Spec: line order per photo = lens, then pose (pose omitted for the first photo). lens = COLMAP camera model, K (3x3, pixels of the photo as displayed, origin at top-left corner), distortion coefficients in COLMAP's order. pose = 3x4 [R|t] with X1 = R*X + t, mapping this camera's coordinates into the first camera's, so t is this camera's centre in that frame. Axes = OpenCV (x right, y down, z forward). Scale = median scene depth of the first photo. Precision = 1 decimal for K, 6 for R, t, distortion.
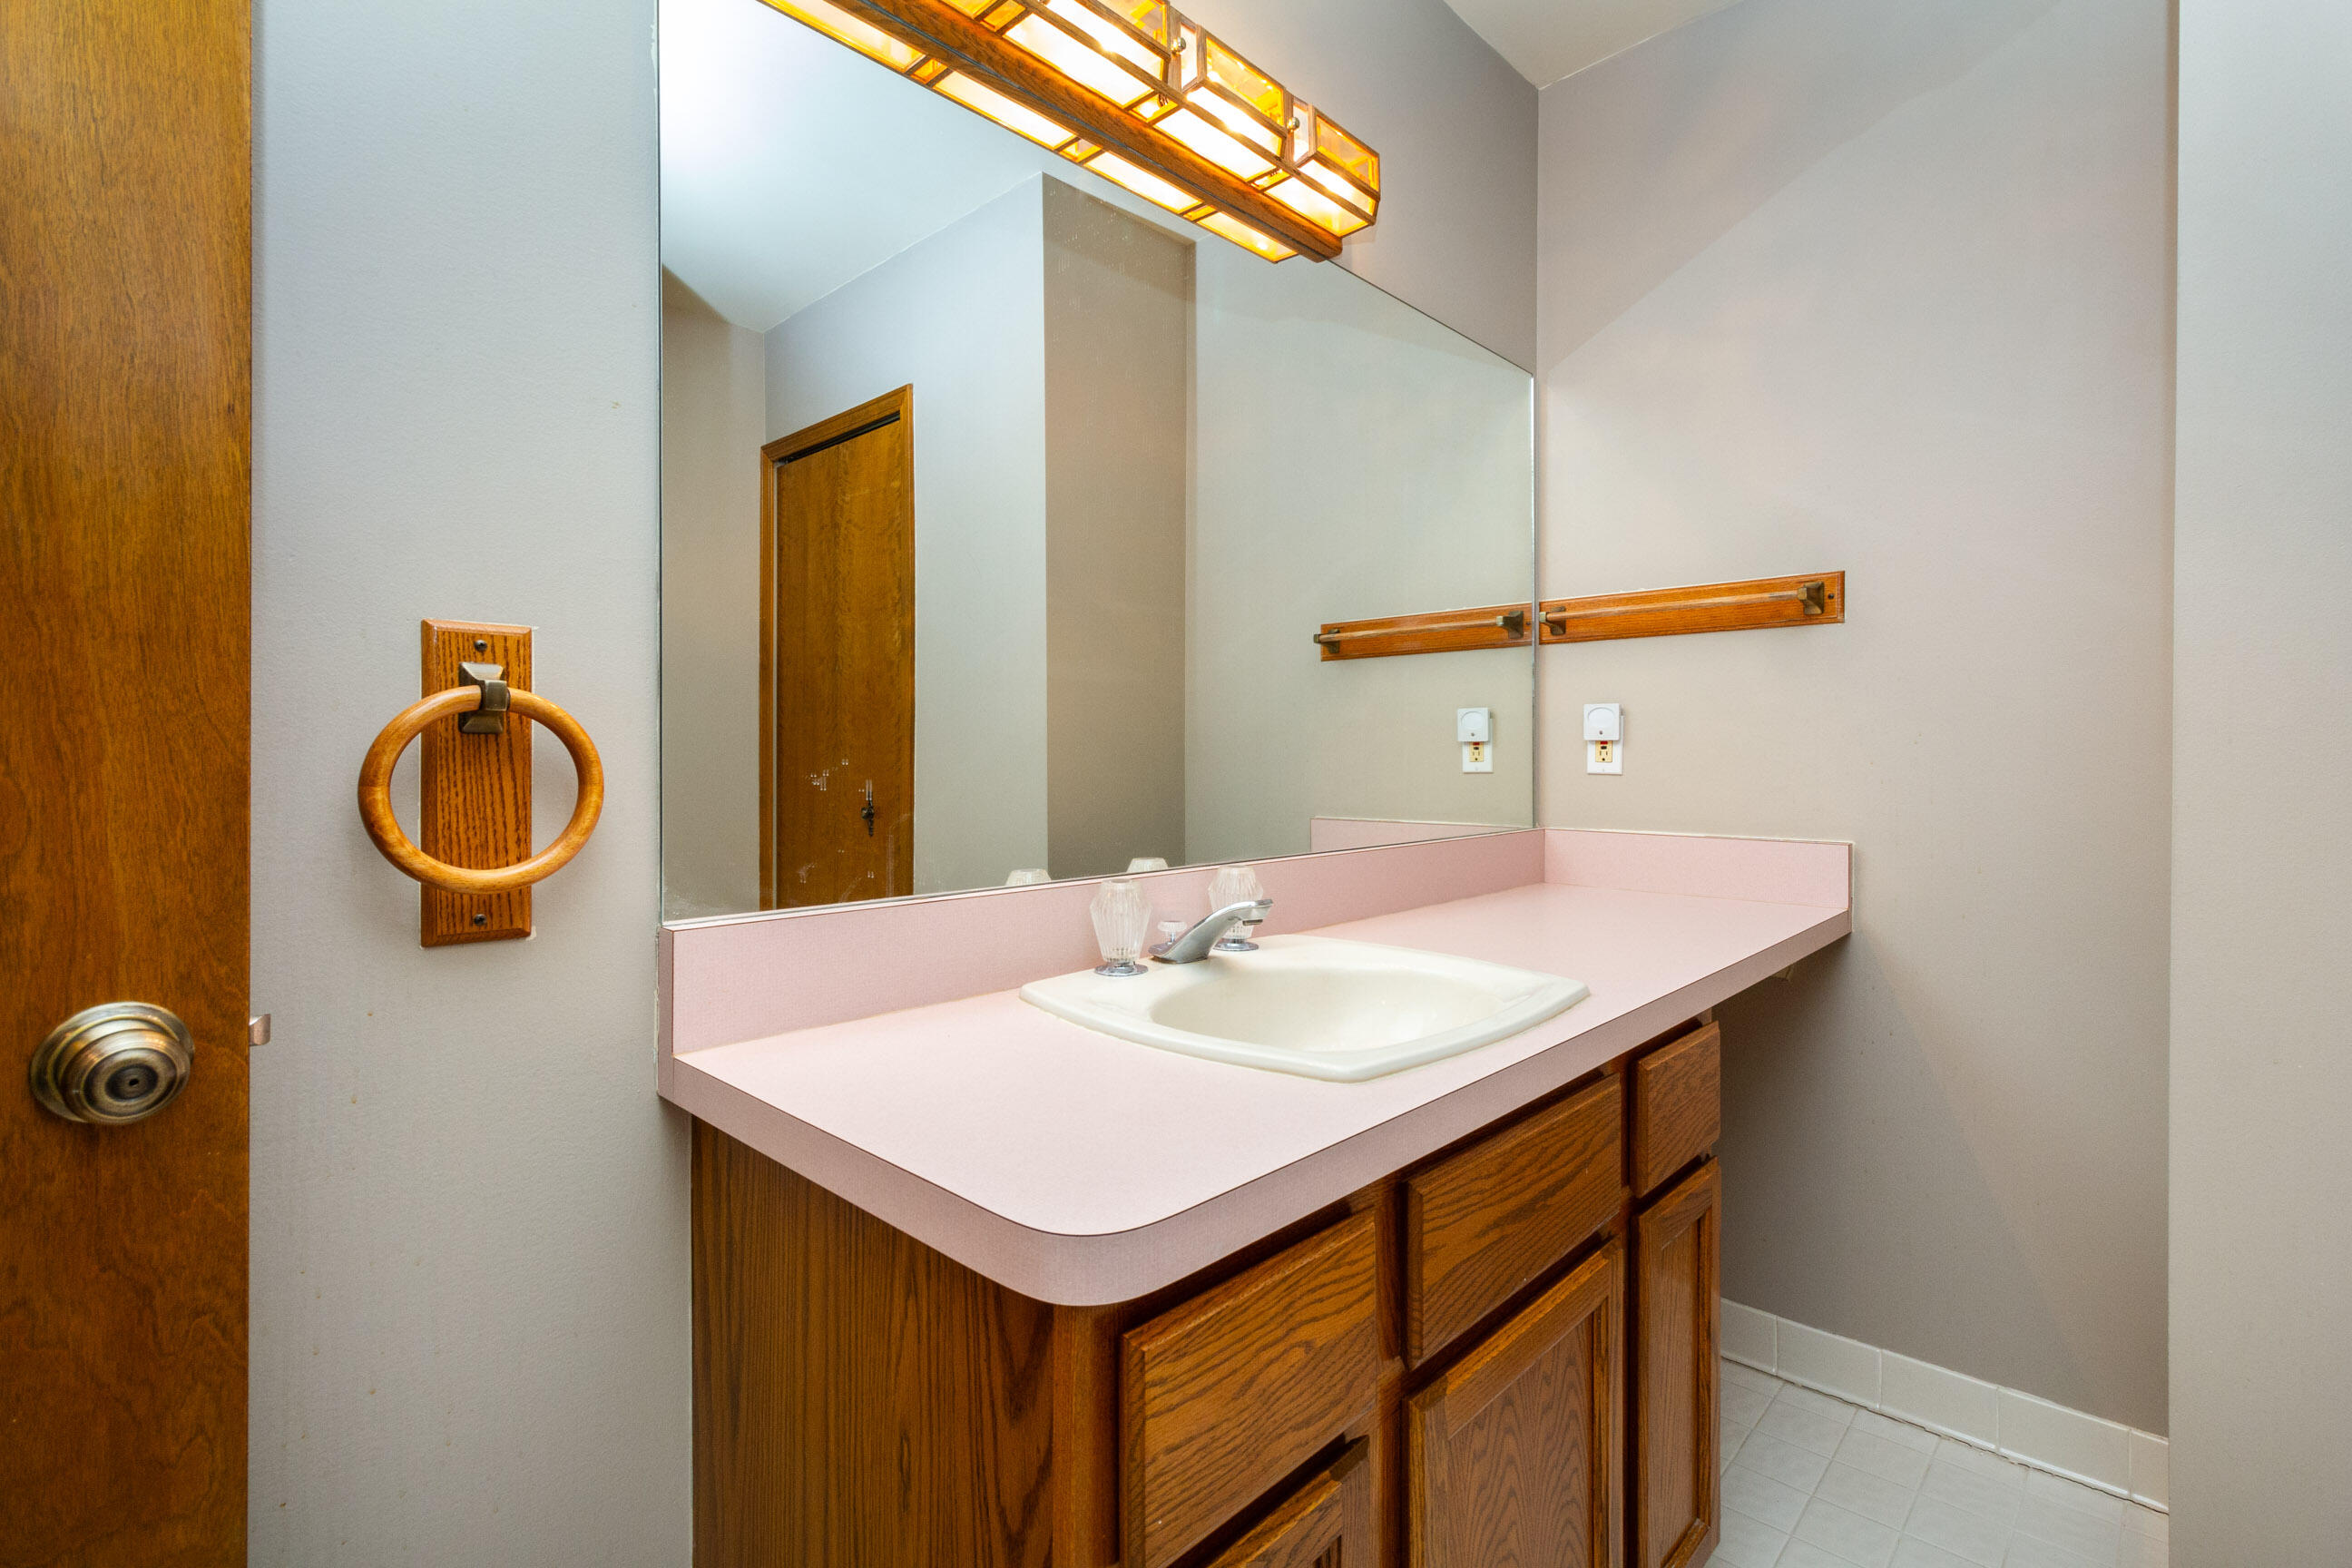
lens RADIAL K [[1095.1, 0, 1187.9], [0, 1095.1, 764.0], [0, 0, 1]] dist [-0.001441, -0.000242]
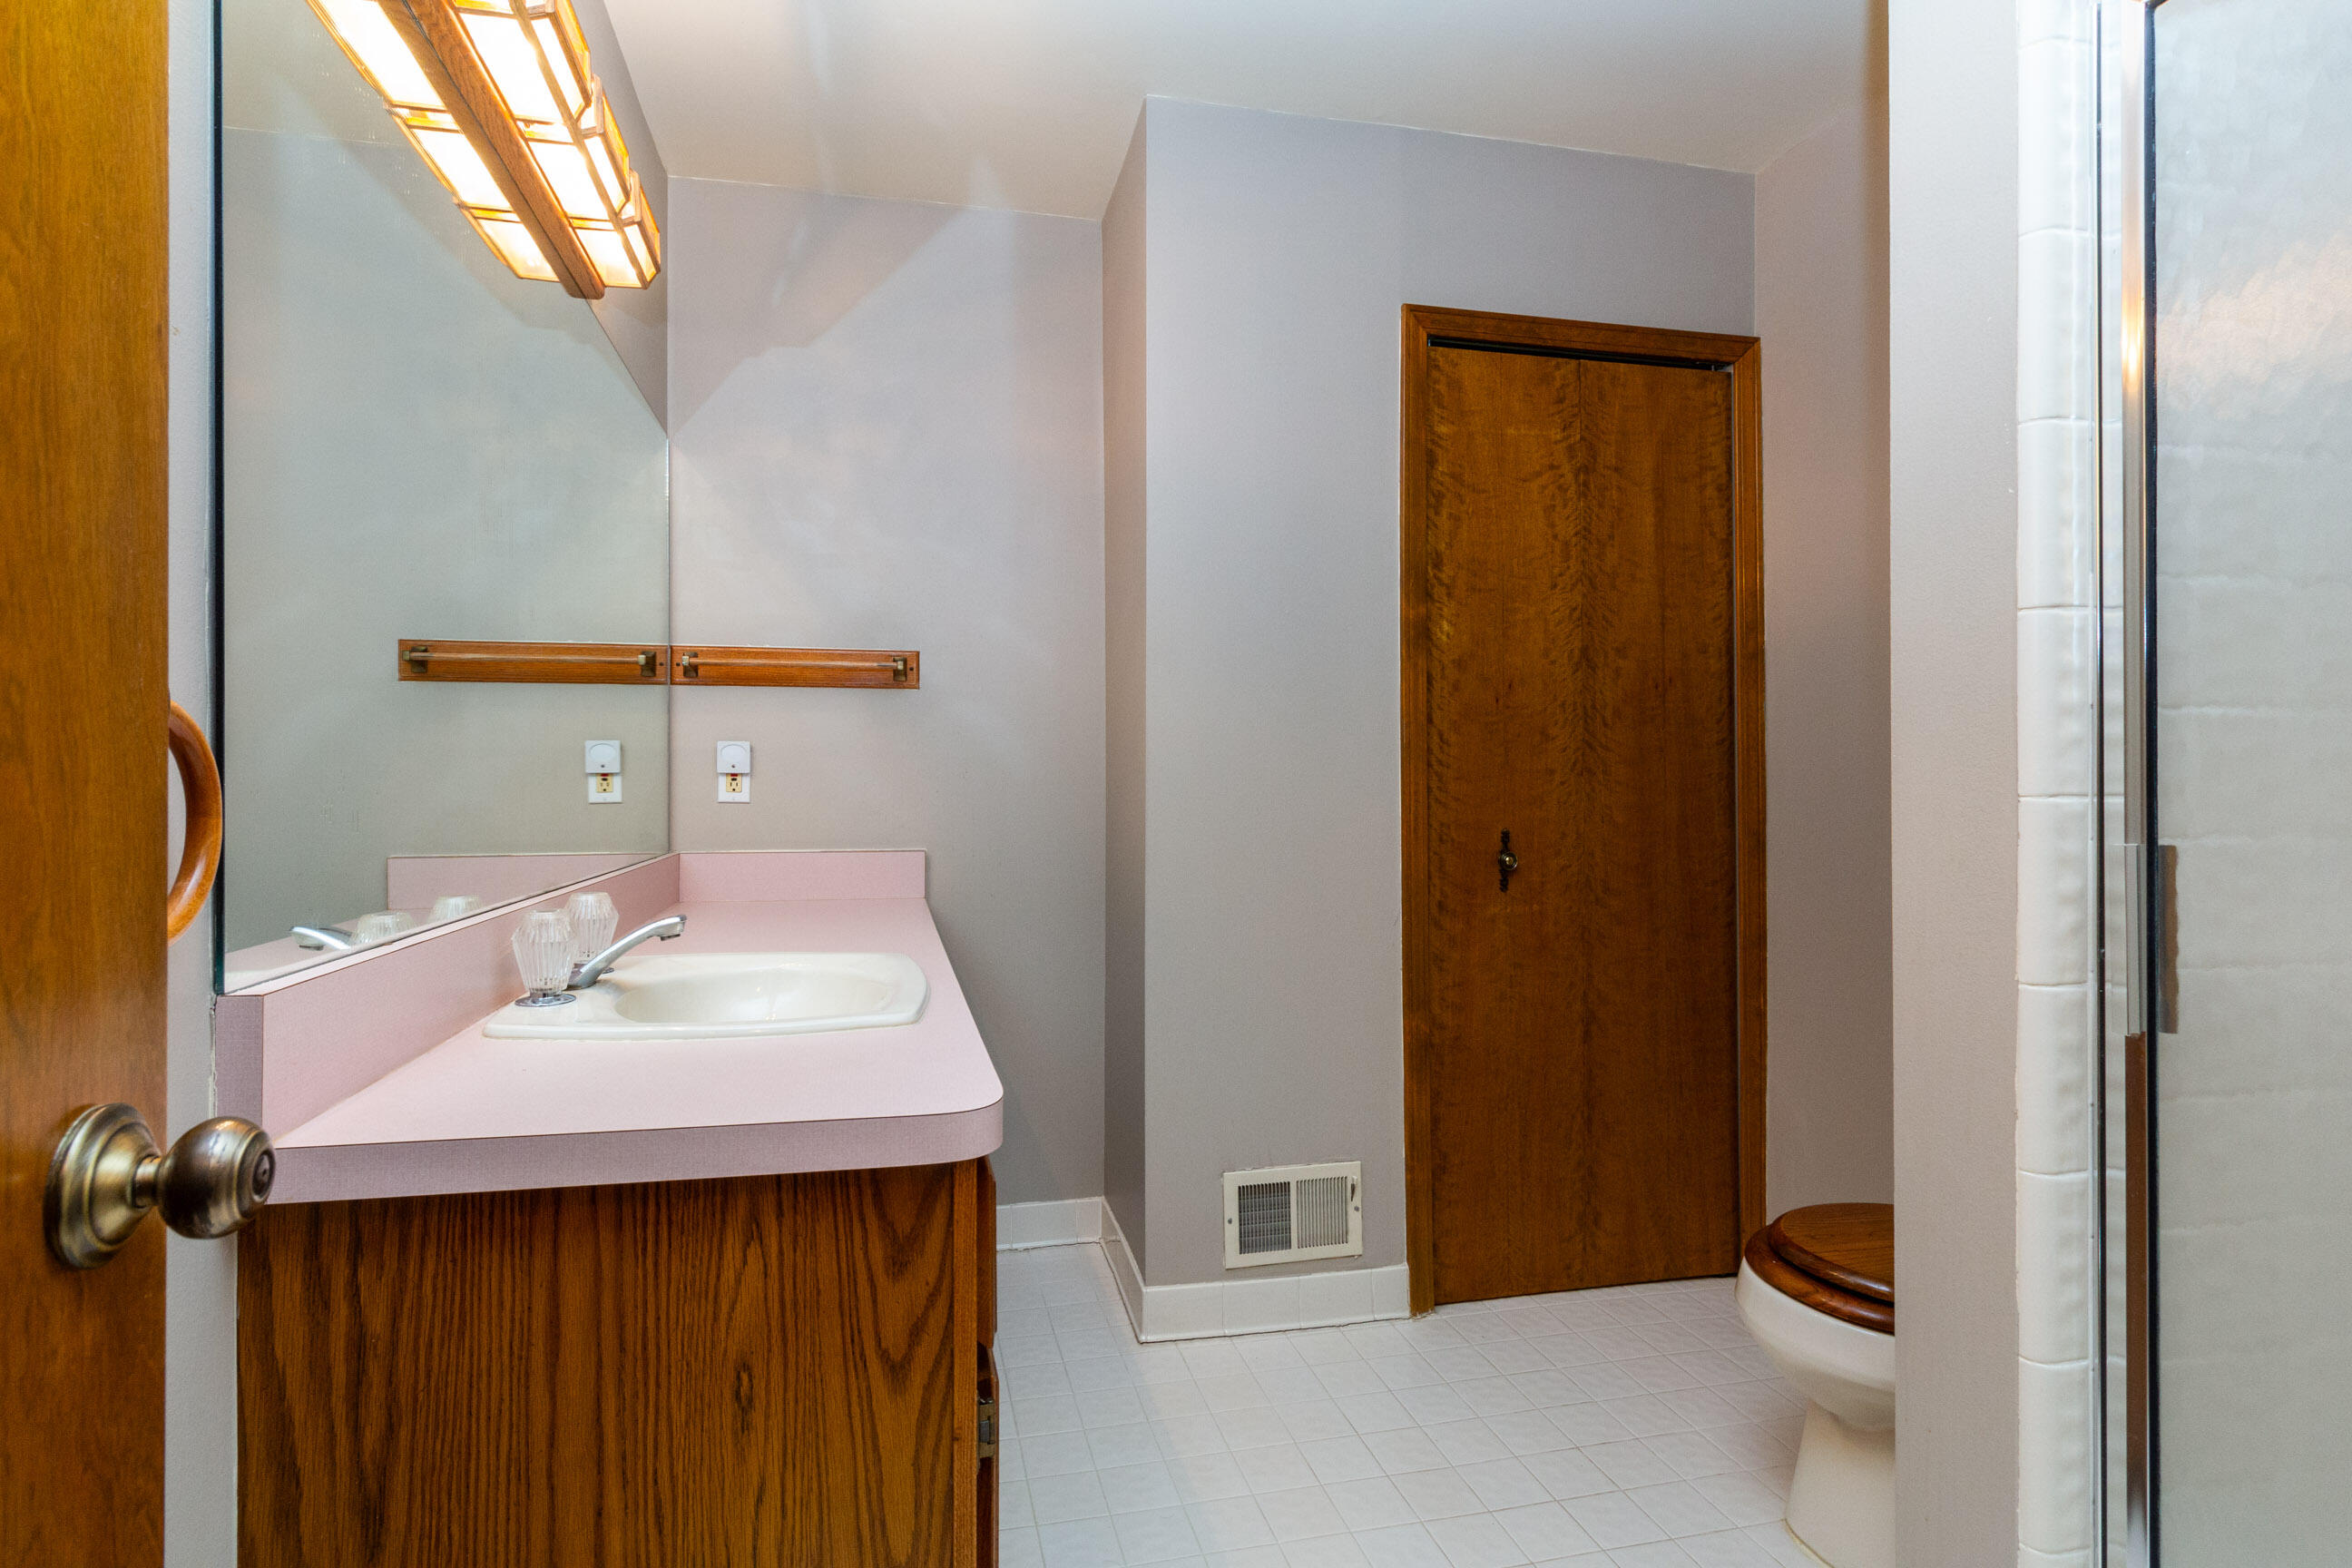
lens RADIAL K [[1126.1, 0, 1122.4], [0, 1126.1, 790.9], [0, 0, 1]] dist [0.003442, 0.001121]
pose [[0.564172, -0.001303, 0.825656, -0.420403], [0.006278, 0.999977, -0.002711, 0.003284], [-0.825633, 0.006713, 0.564167, -0.004390]]
